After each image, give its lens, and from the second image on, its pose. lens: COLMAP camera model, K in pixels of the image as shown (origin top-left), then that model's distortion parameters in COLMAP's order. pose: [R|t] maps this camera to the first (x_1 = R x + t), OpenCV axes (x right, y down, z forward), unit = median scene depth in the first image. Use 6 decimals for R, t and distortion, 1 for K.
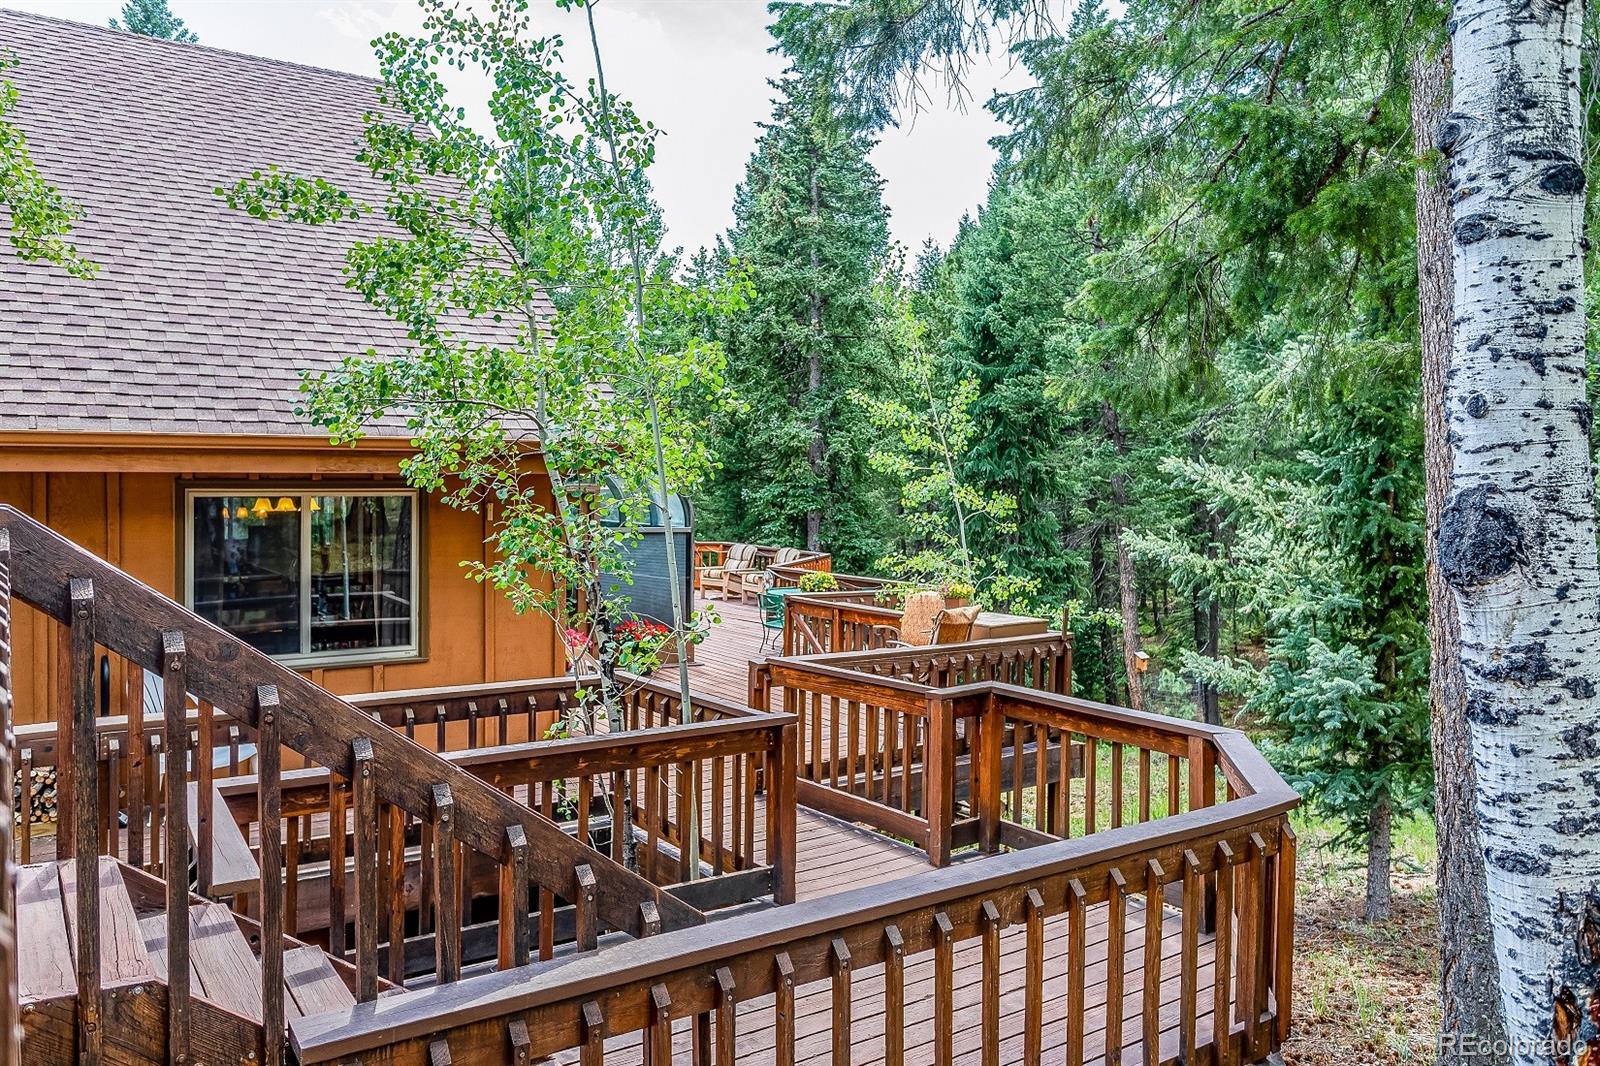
lens RADIAL K [[1200.7, 0, 798.9], [0, 1200.7, 531.0], [0, 0, 1]] dist [0.006761, 0.000202]
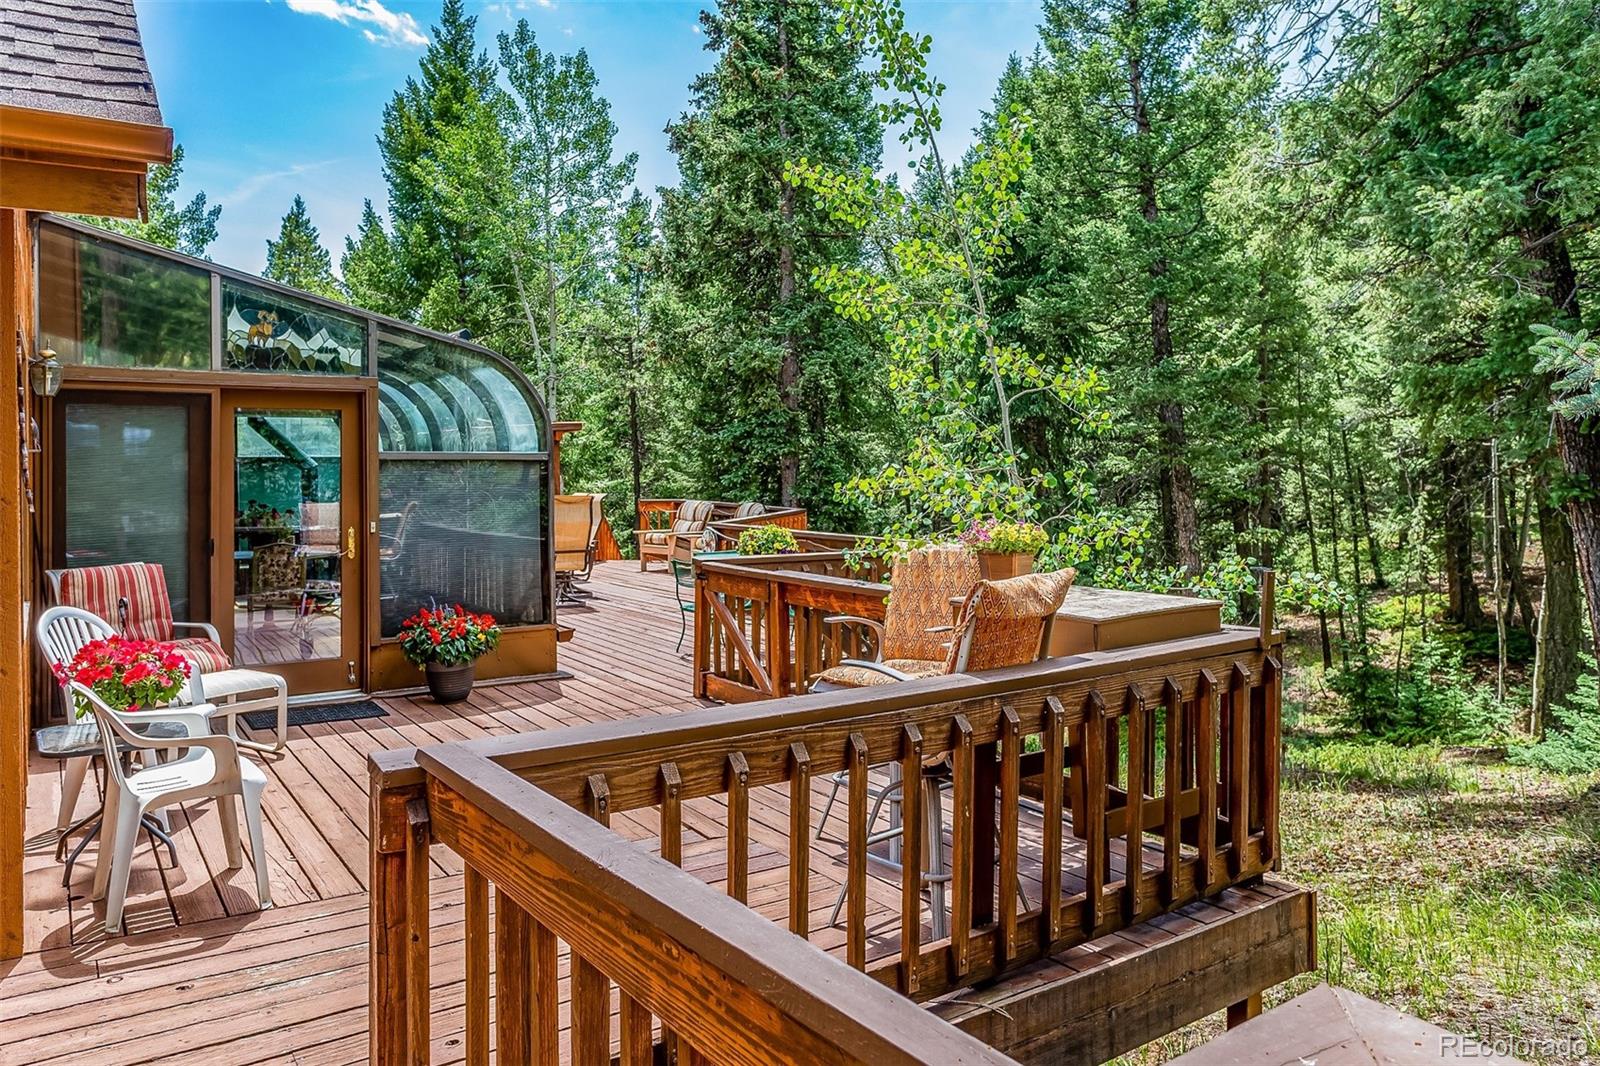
lens RADIAL K [[1151.4, 0, 801.6], [0, 1151.4, 529.8], [0, 0, 1]] dist [-0.011866, -0.000761]
pose [[0.999865, -0.014844, -0.007032, 0.027759], [0.014980, 0.999694, 0.019685, 0.017421], [0.006738, -0.019788, 0.999781, 0.269659]]
